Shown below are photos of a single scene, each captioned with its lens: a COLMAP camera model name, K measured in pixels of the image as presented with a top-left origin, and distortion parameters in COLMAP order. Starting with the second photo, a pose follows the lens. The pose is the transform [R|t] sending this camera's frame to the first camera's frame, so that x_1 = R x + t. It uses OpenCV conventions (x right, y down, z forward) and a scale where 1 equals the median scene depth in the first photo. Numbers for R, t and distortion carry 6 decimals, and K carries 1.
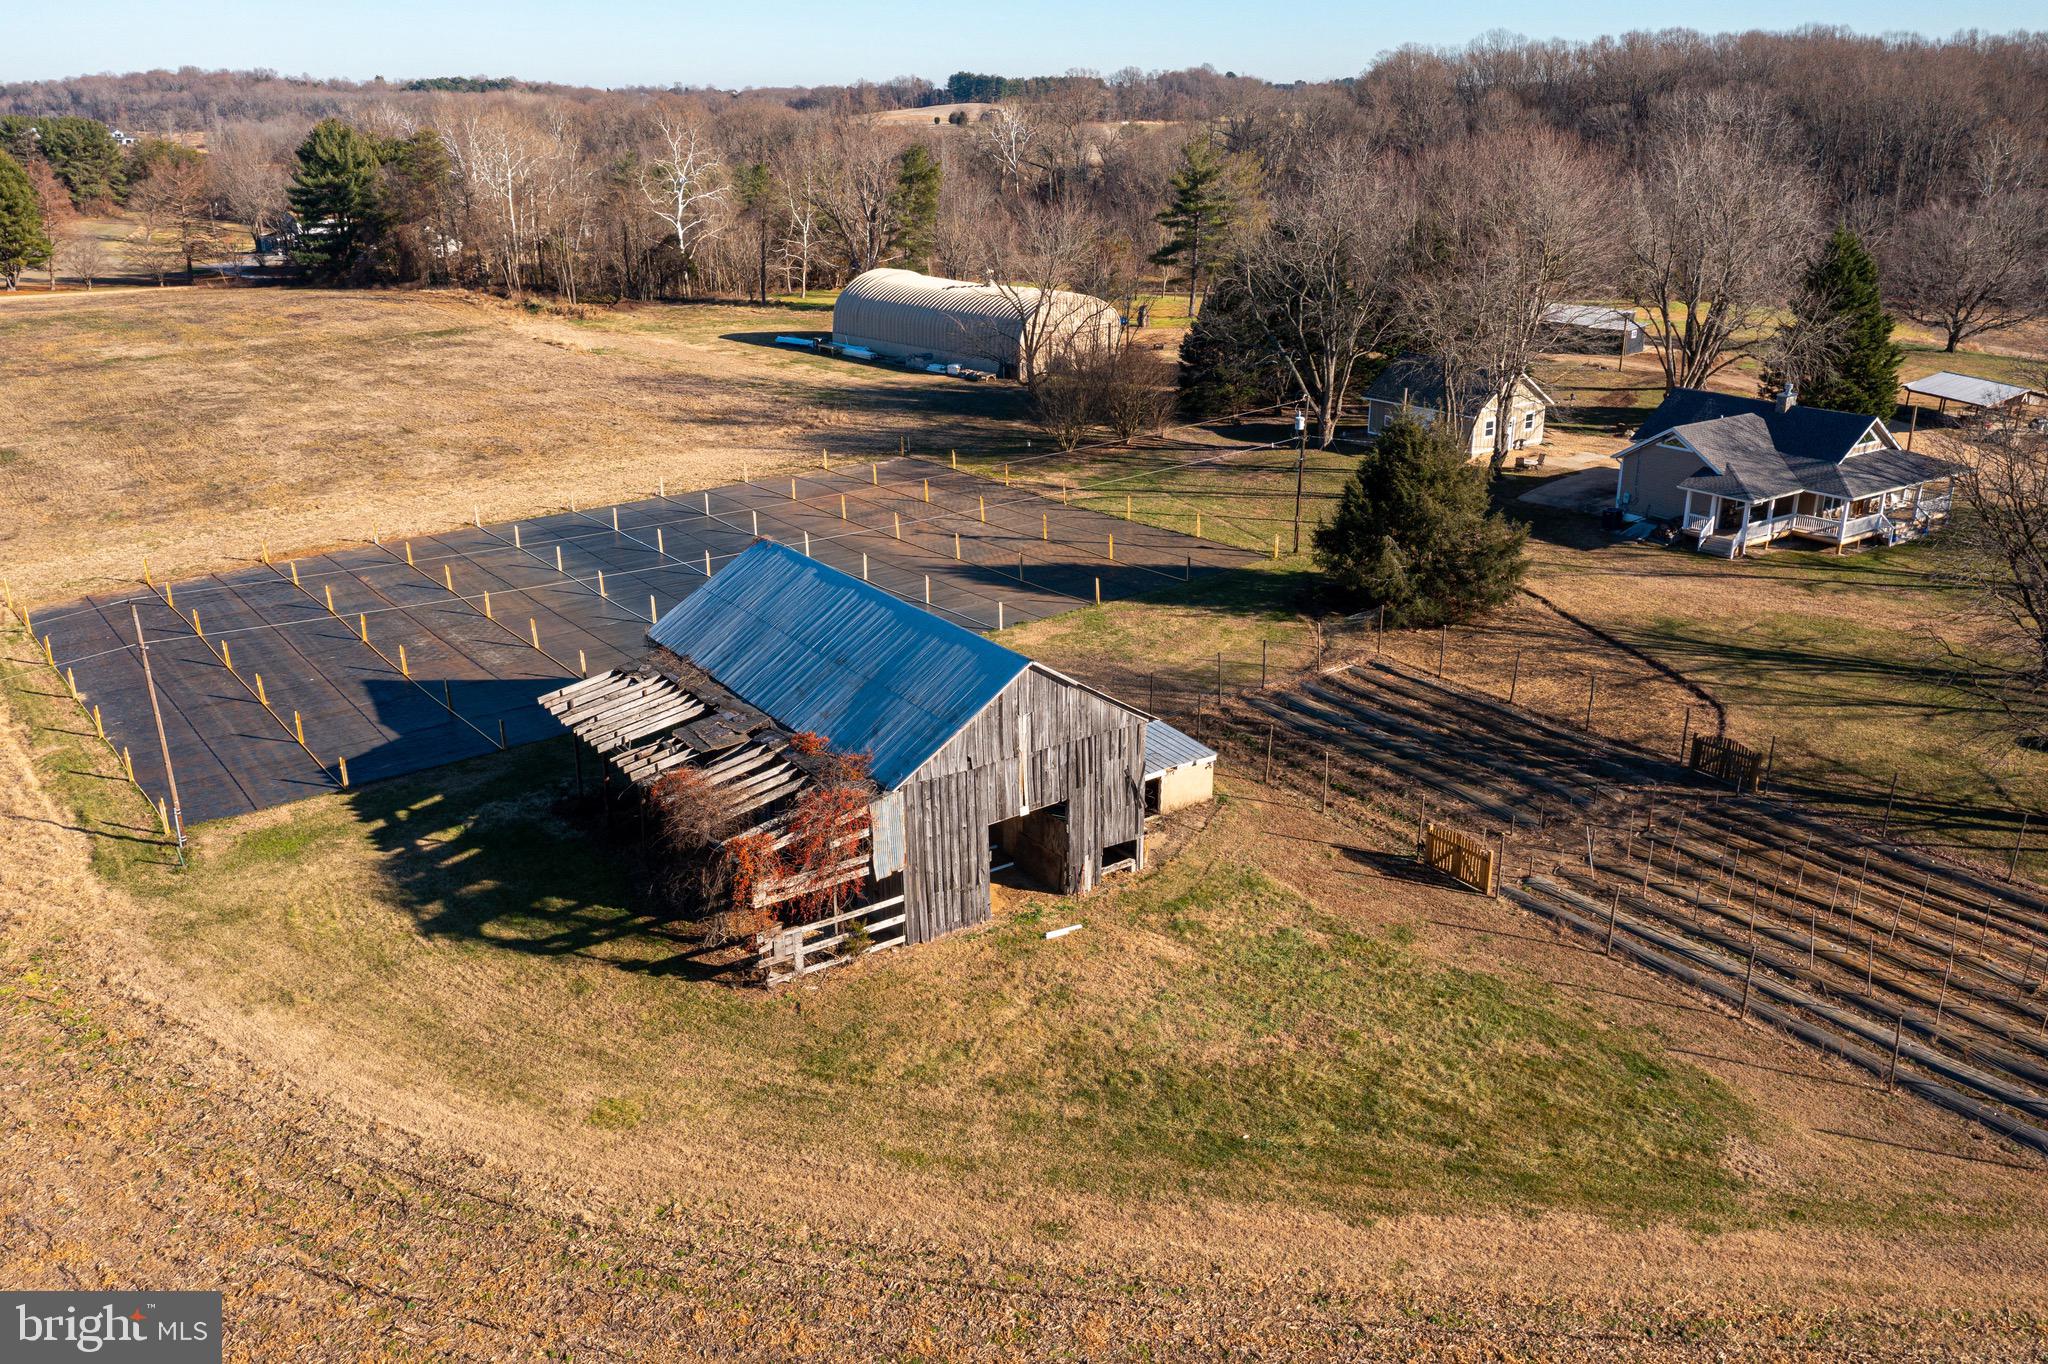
lens RADIAL K [[1635.2, 0, 1029.2], [0, 1635.2, 681.0], [0, 0, 1]] dist [-0.000234, 0.005155]
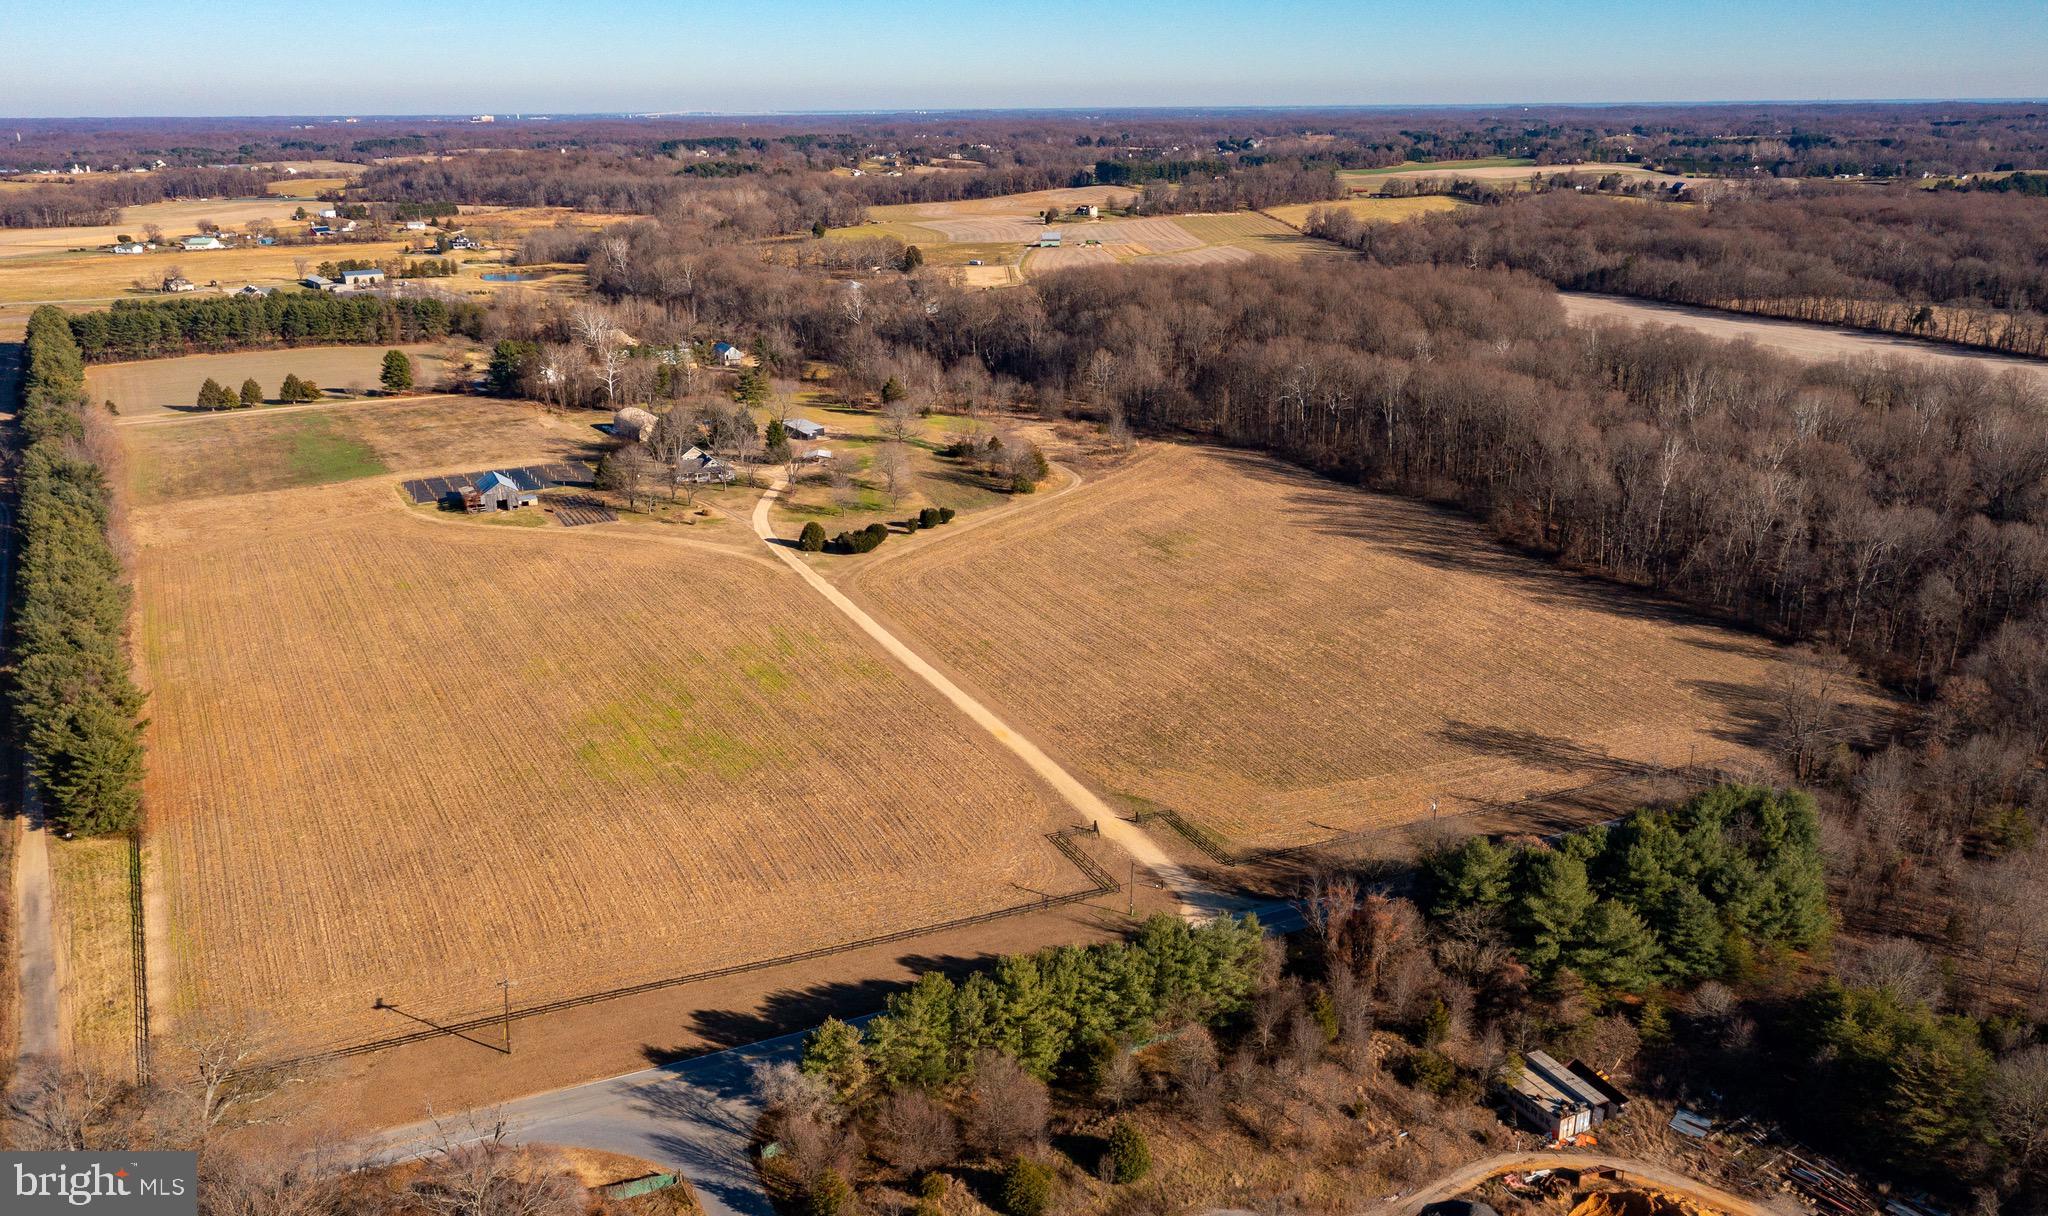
lens RADIAL K [[1698.9, 0, 1057.4], [0, 1698.9, 611.4], [0, 0, 1]] dist [0.011791, 0.001313]
pose [[0.984130, 0.048130, -0.170800, 3.990836], [-0.056852, 0.997297, -0.046544, 0.818983], [0.168098, 0.055516, 0.984206, -6.583715]]
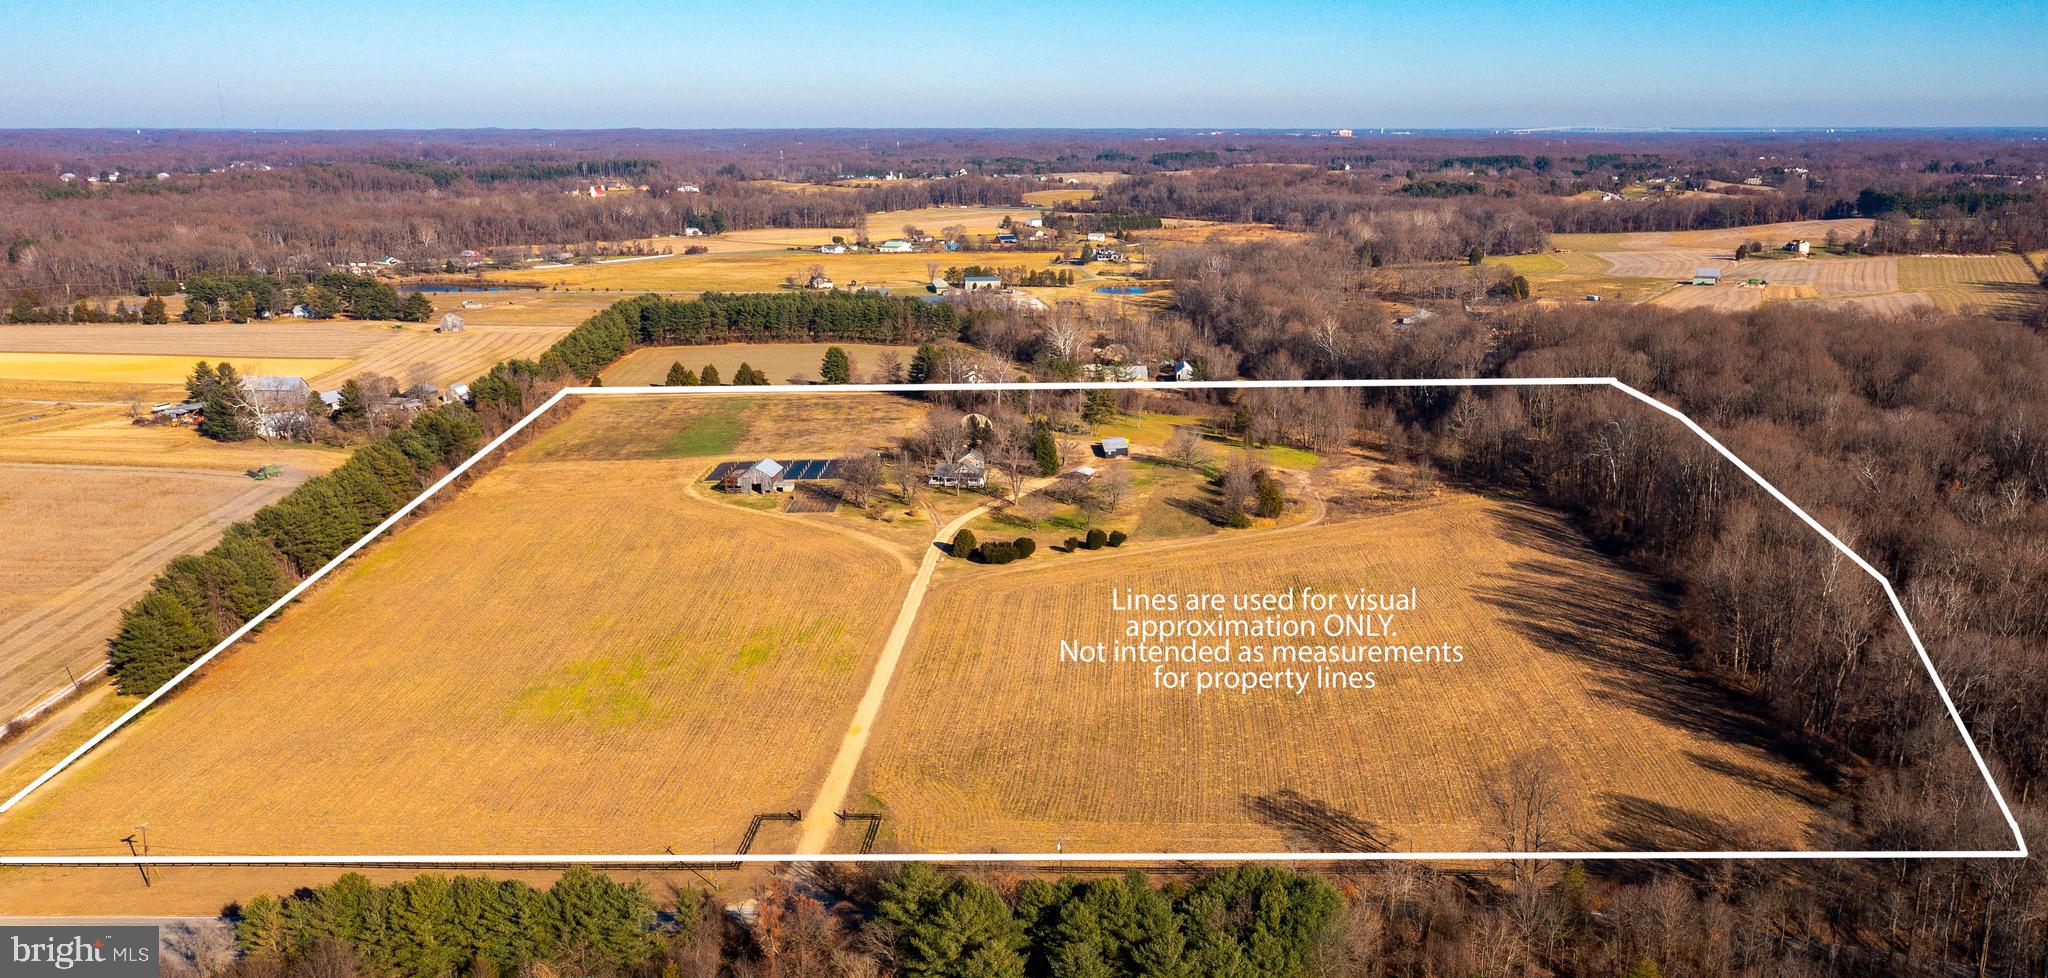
lens RADIAL K [[1887.1, 0, 1121.0], [0, 1887.1, 494.7], [0, 0, 1]] dist [0.008133, 0.009262]
pose [[0.816586, 0.118776, -0.564872, 6.995462], [-0.199796, 0.976269, -0.083547, 0.557424], [0.541543, 0.181082, 0.820938, -6.055104]]
